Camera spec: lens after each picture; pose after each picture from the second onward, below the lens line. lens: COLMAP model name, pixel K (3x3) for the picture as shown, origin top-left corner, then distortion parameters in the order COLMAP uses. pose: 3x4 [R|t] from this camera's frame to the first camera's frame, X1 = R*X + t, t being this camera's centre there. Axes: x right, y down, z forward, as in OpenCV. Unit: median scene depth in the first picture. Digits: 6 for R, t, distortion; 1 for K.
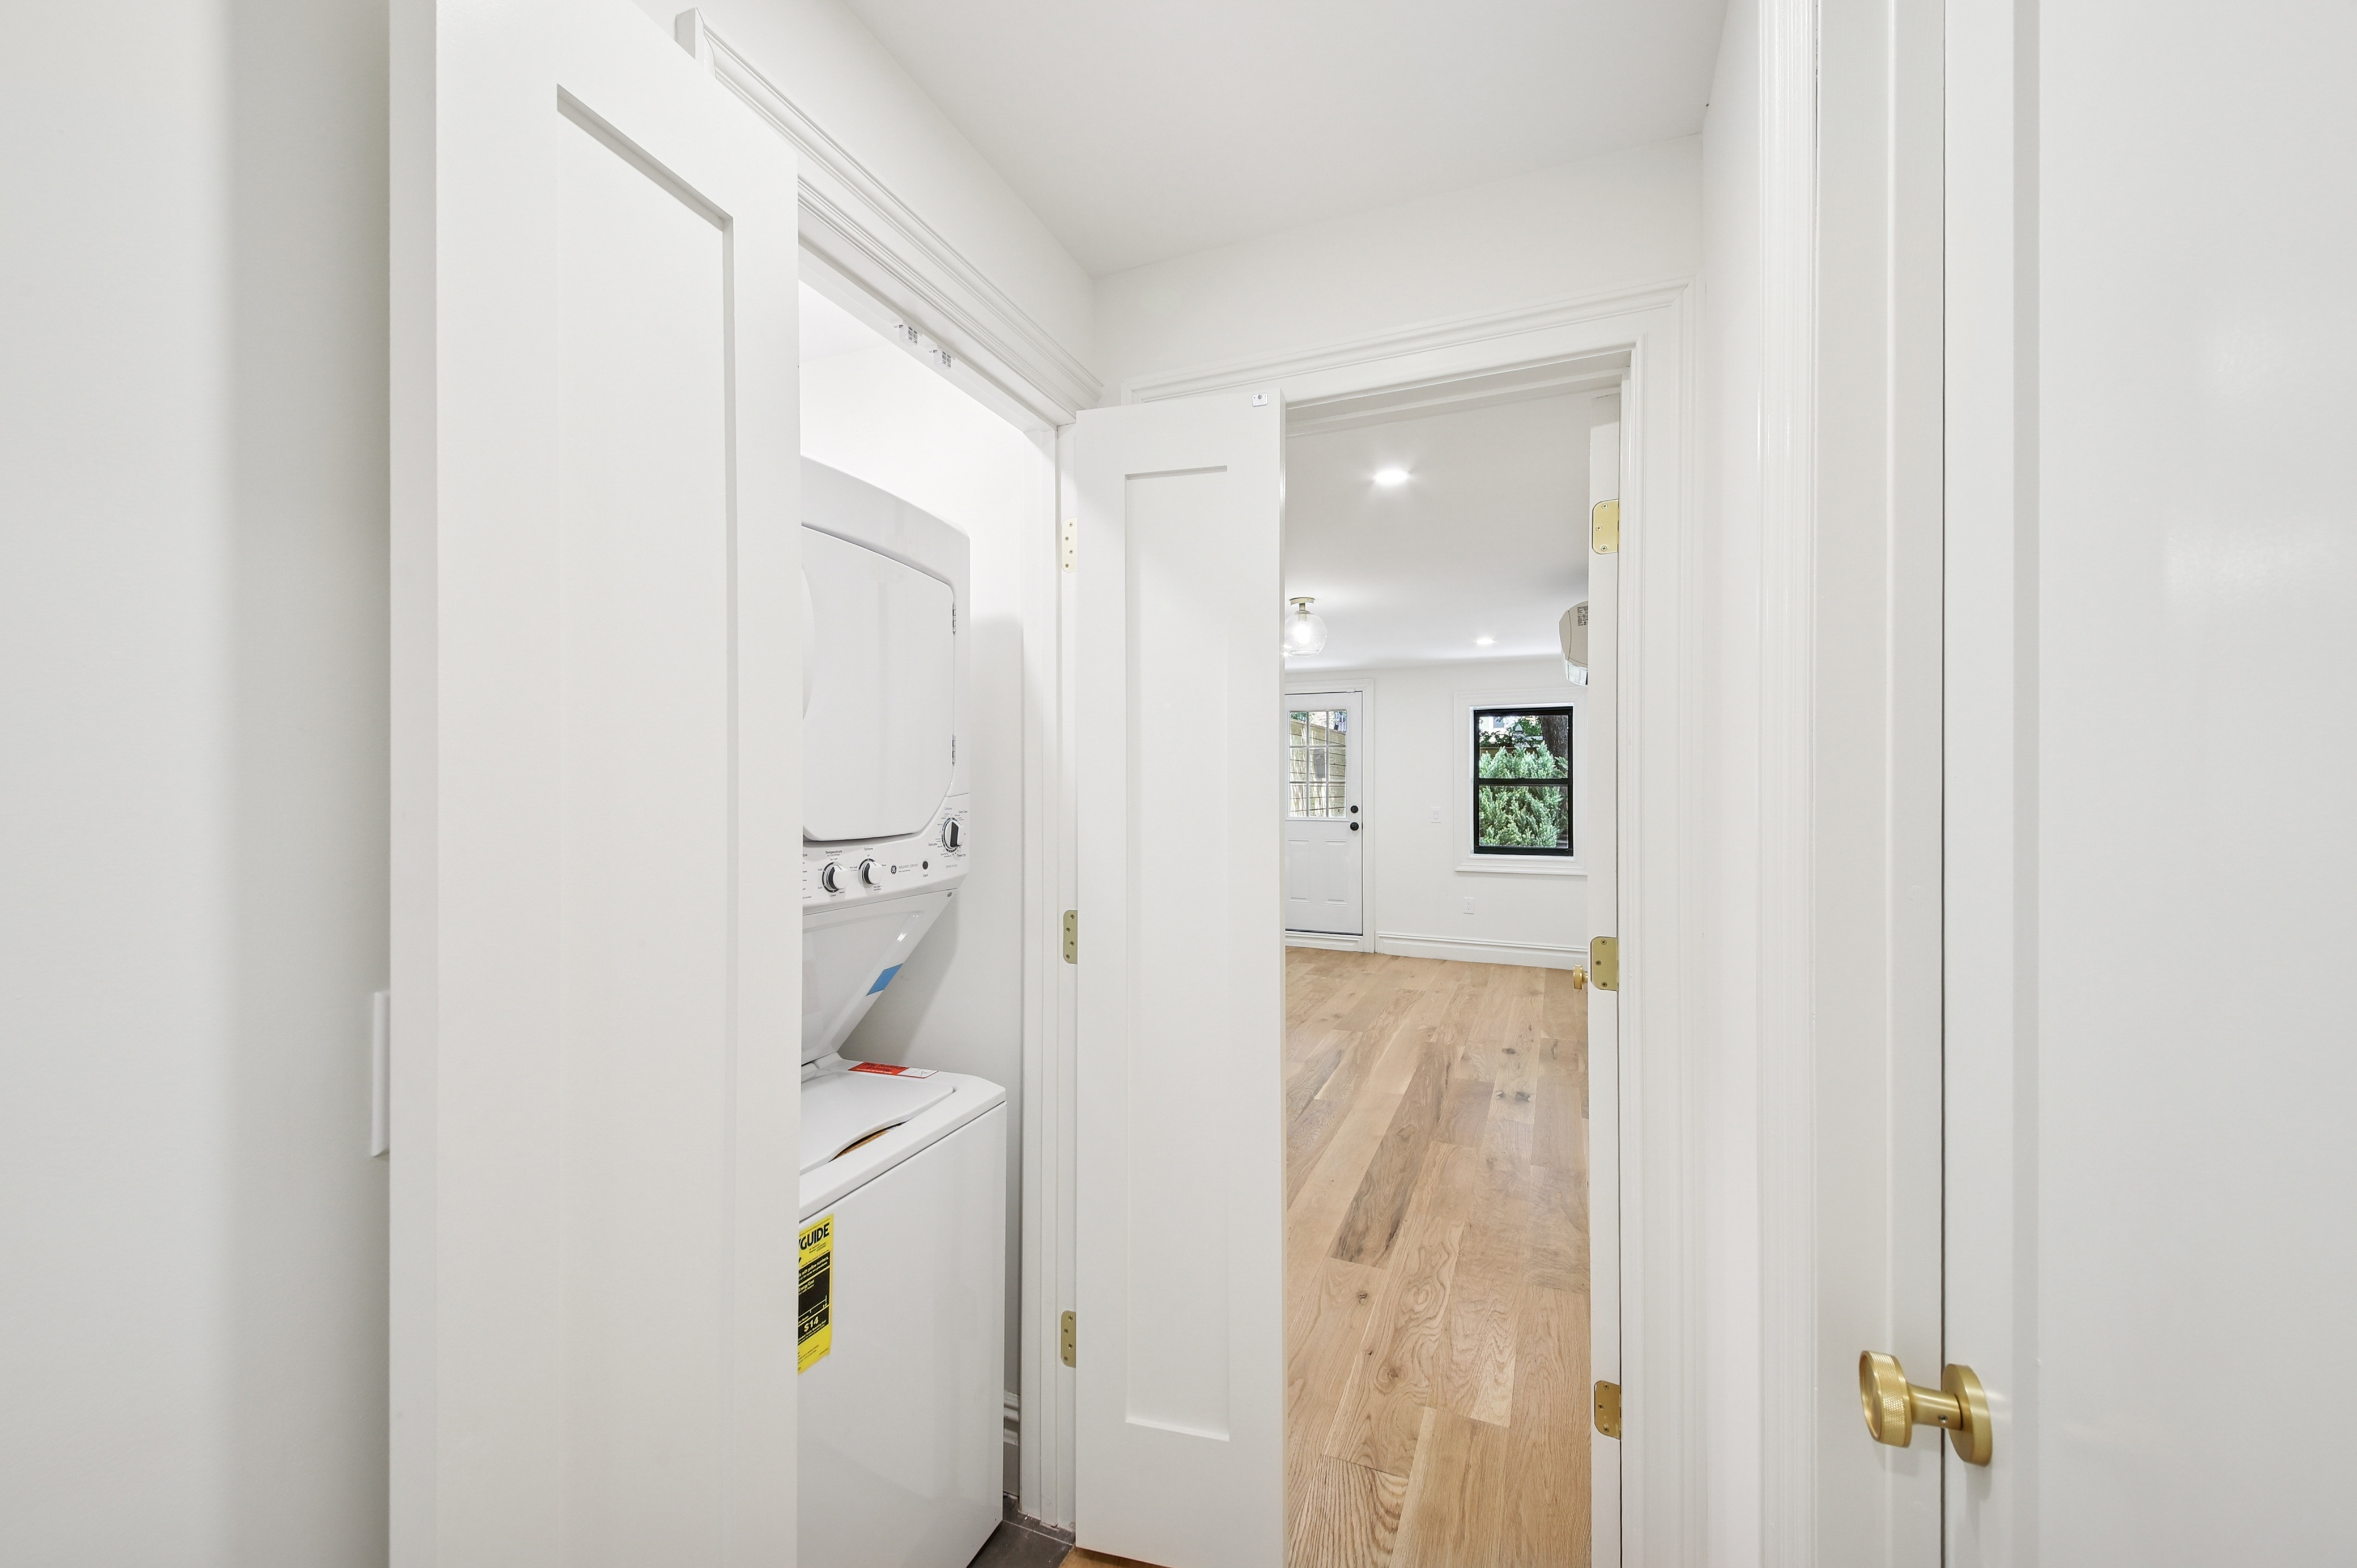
lens RADIAL K [[945.0, 0, 1178.5], [0, 945.0, 784.0], [0, 0, 1]] dist [0.019642, 0.000038]
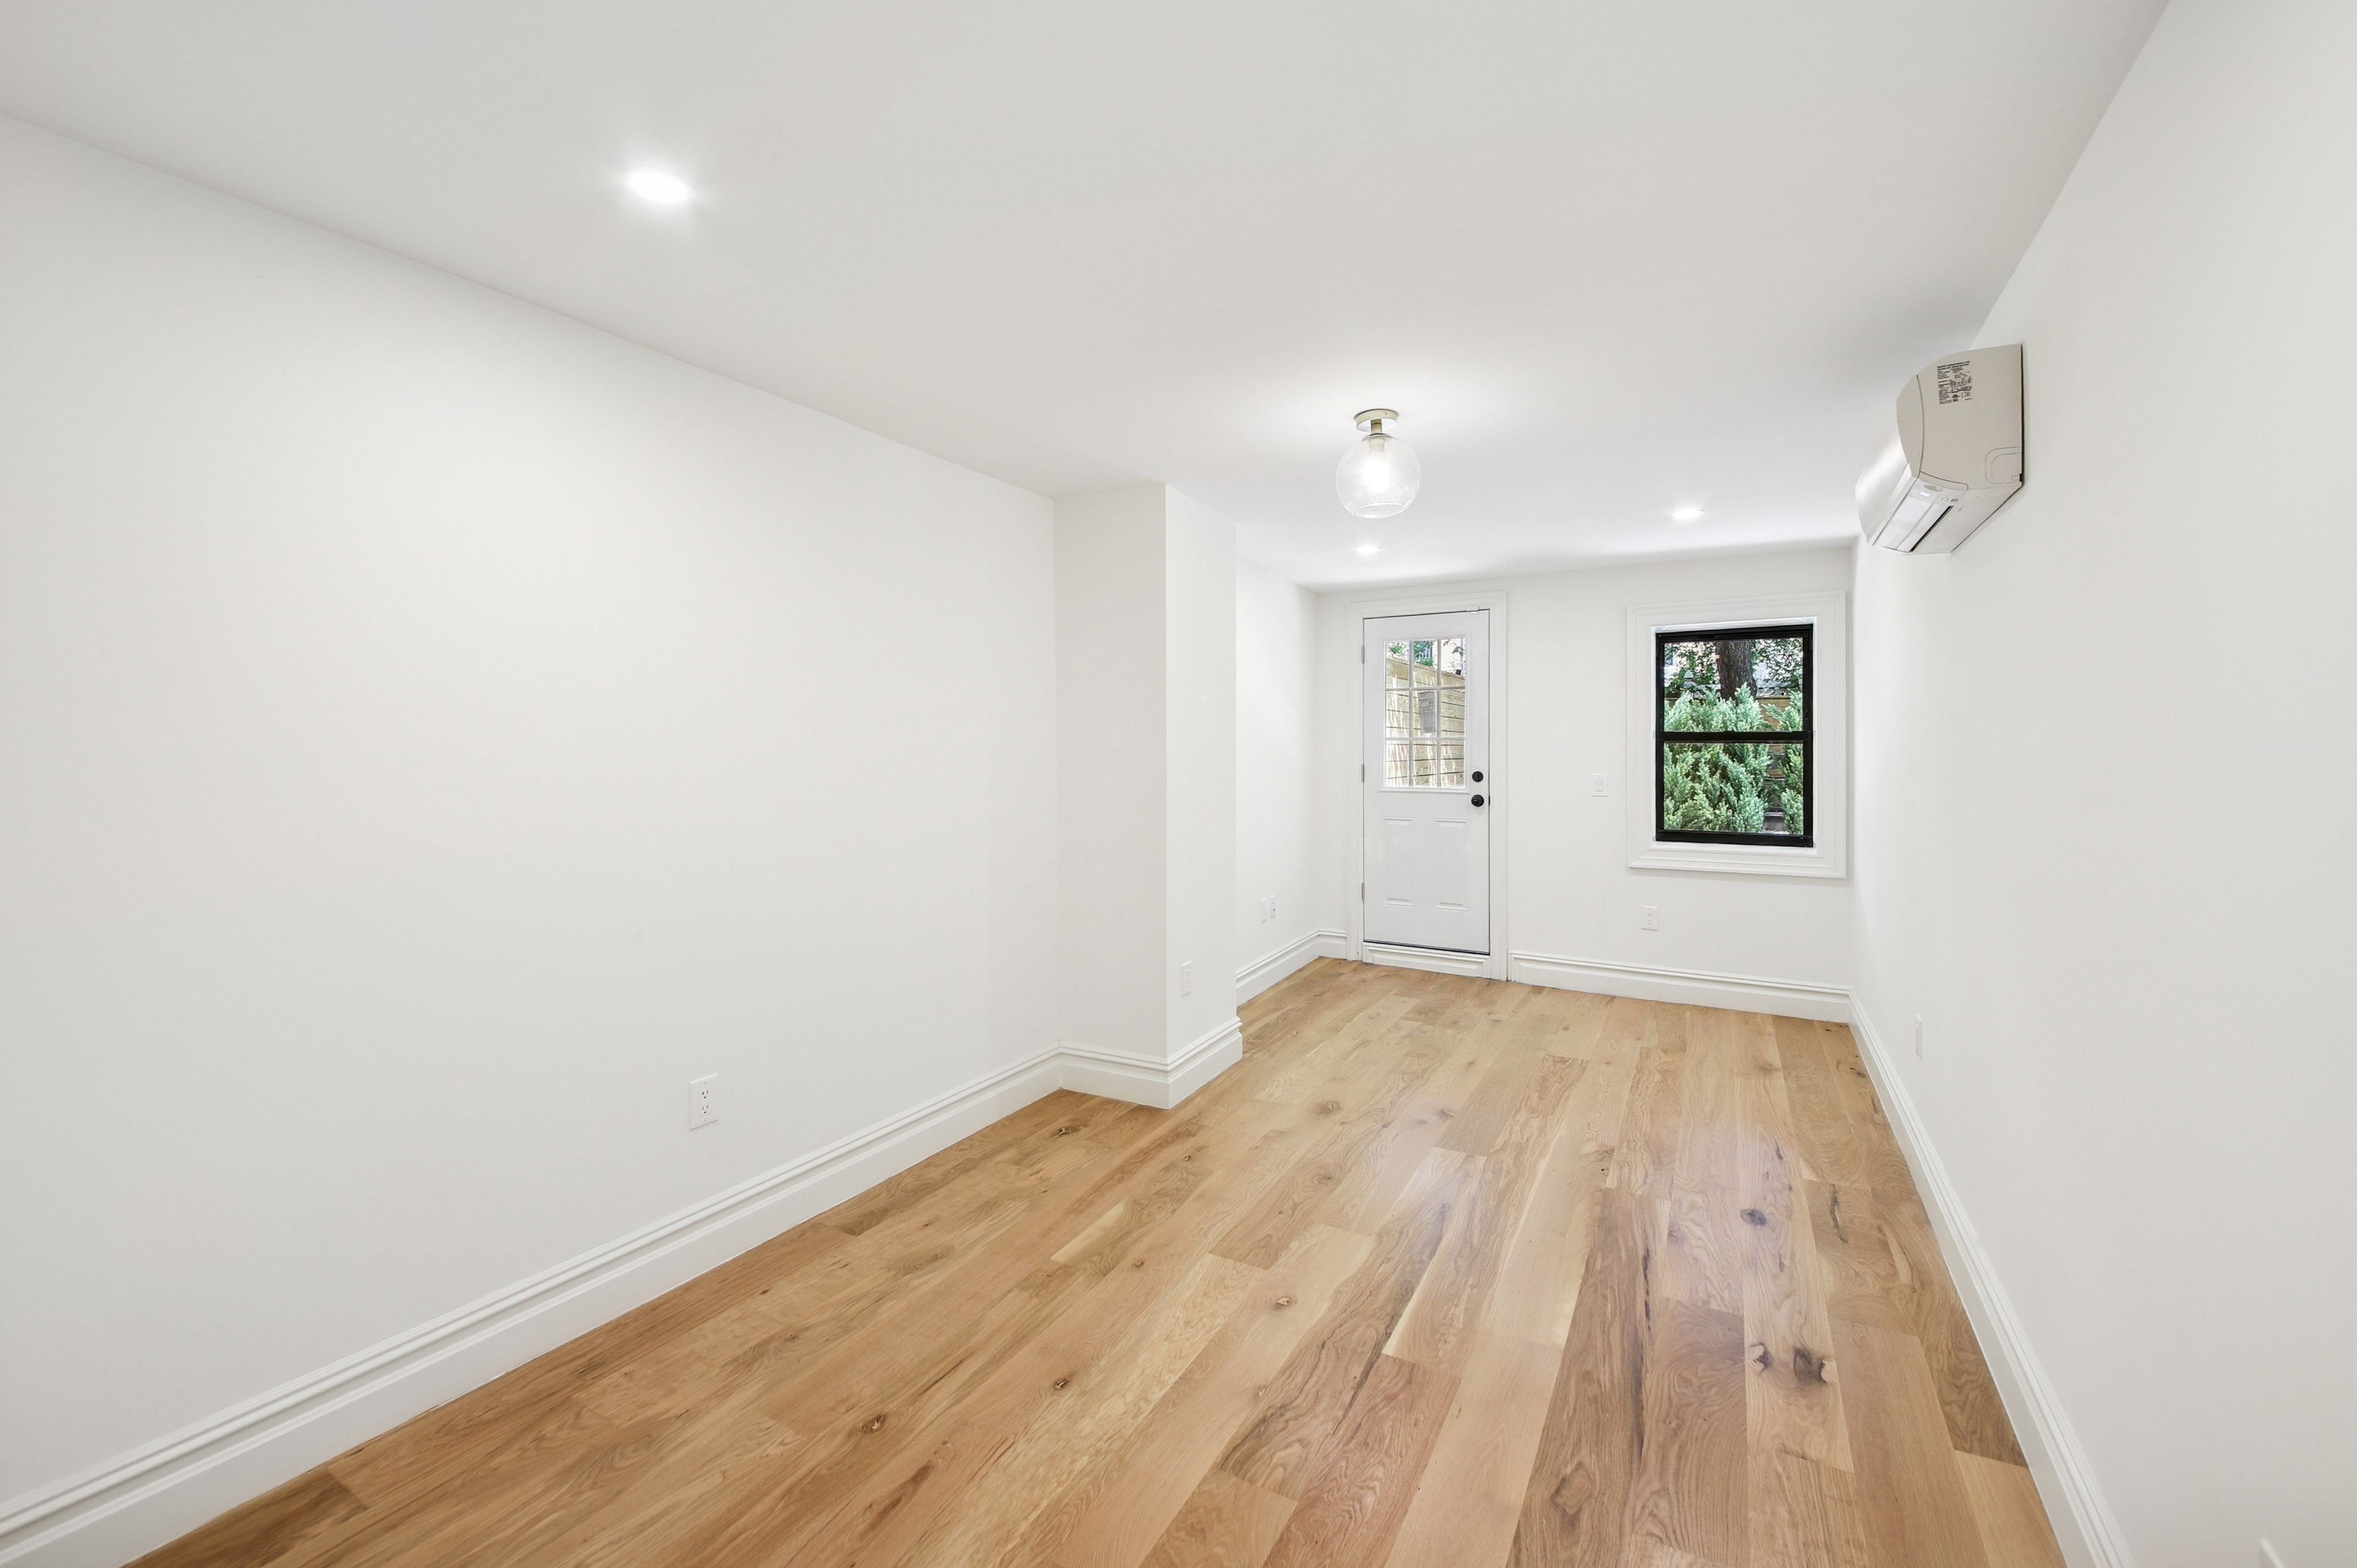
lens RADIAL K [[968.5, 0, 1175.5], [0, 968.5, 751.2], [0, 0, 1]] dist [0.018776, -0.036356]
pose [[0.992055, -0.000181, -0.125806, 0.066050], [0.001077, 0.999975, 0.007053, 0.003131], [0.125802, -0.007132, 0.992030, 0.315354]]
